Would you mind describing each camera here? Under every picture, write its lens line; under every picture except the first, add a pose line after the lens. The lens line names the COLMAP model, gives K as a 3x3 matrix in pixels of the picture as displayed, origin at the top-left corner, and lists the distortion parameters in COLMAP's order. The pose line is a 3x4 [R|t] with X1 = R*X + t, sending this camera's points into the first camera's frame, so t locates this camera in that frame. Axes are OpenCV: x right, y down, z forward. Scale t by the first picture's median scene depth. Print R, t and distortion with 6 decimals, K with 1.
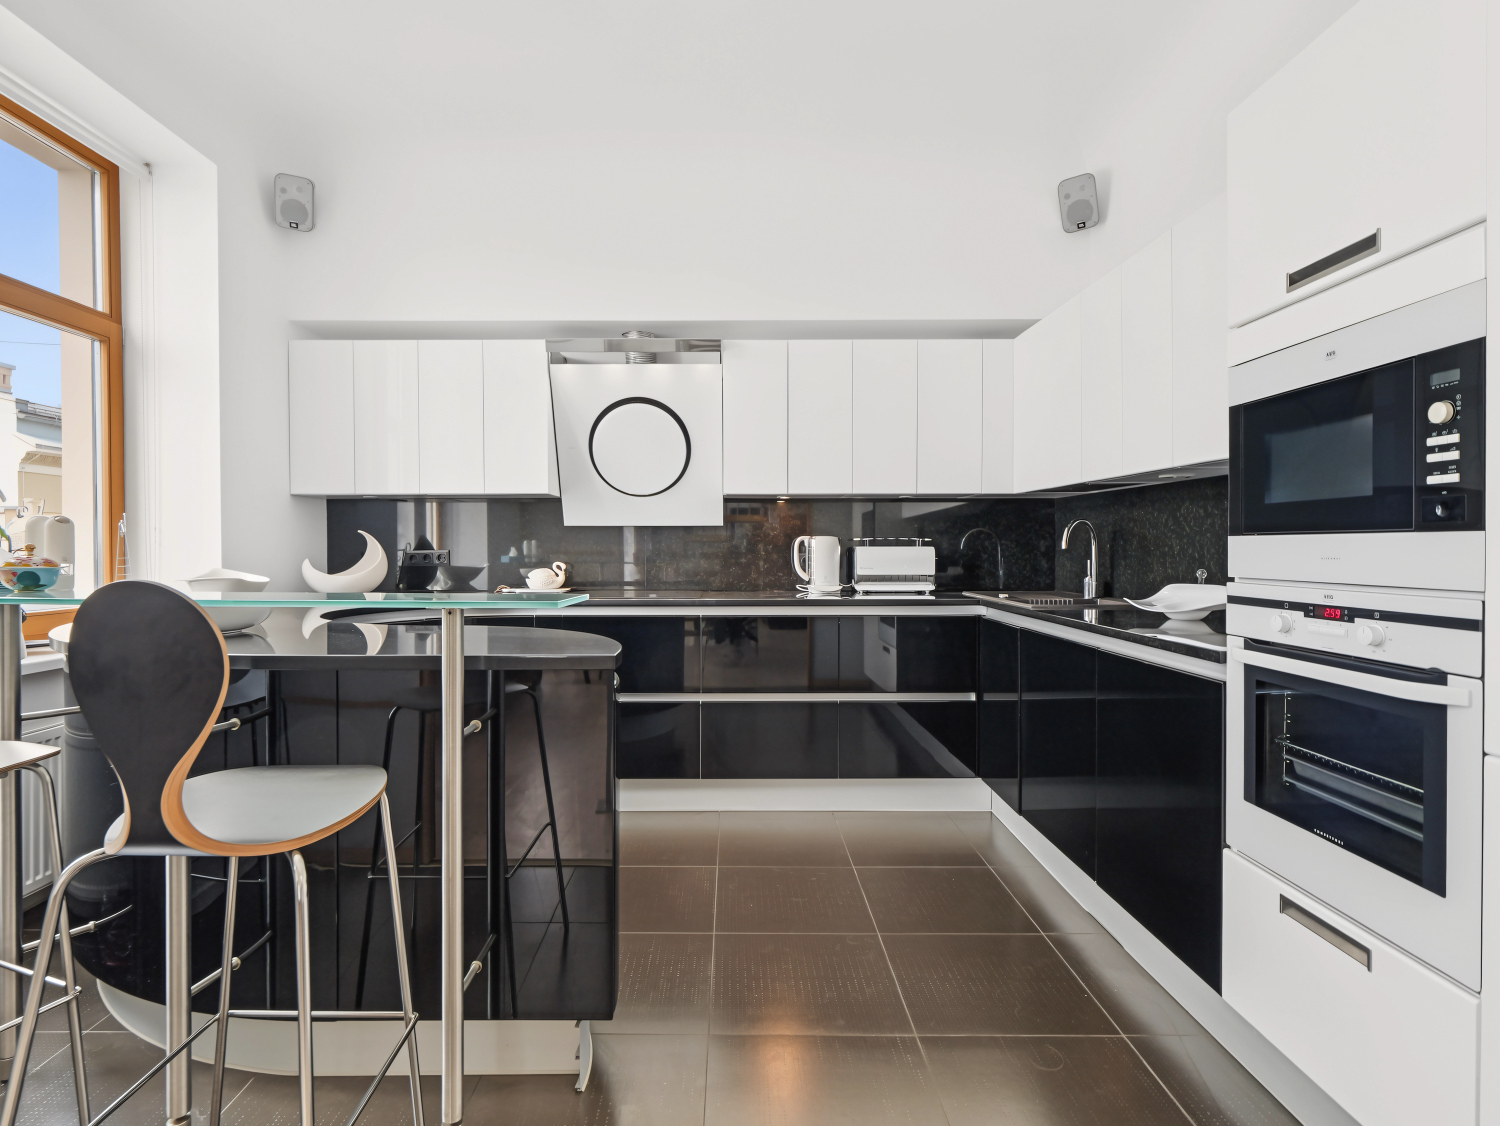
lens RADIAL K [[782.0, 0, 750.0], [0, 782.0, 563.0], [0, 0, 1]] dist [0.015634, -0.000840]
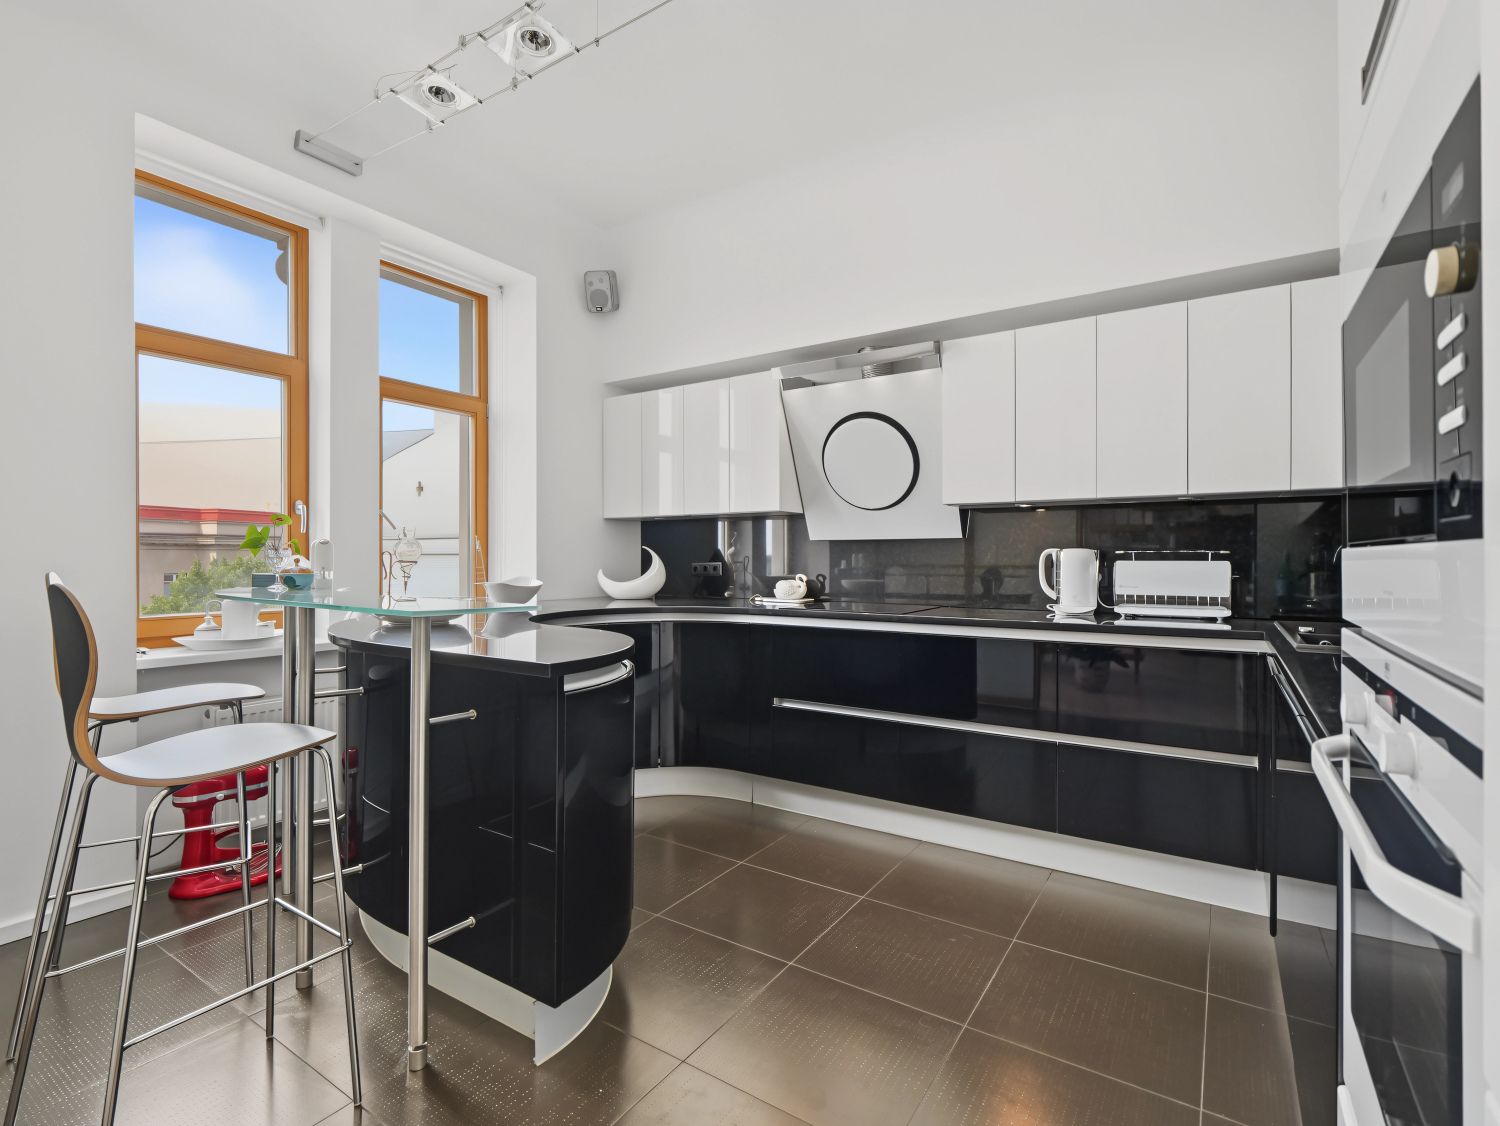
lens RADIAL K [[729.3, 0, 746.9], [0, 729.3, 567.8], [0, 0, 1]] dist [0.000539, 0.000055]
pose [[0.825564, 0.009395, -0.564231, 0.254476], [-0.014702, 0.999880, -0.004863, -0.004084], [0.564117, 0.012310, 0.825603, 0.138343]]
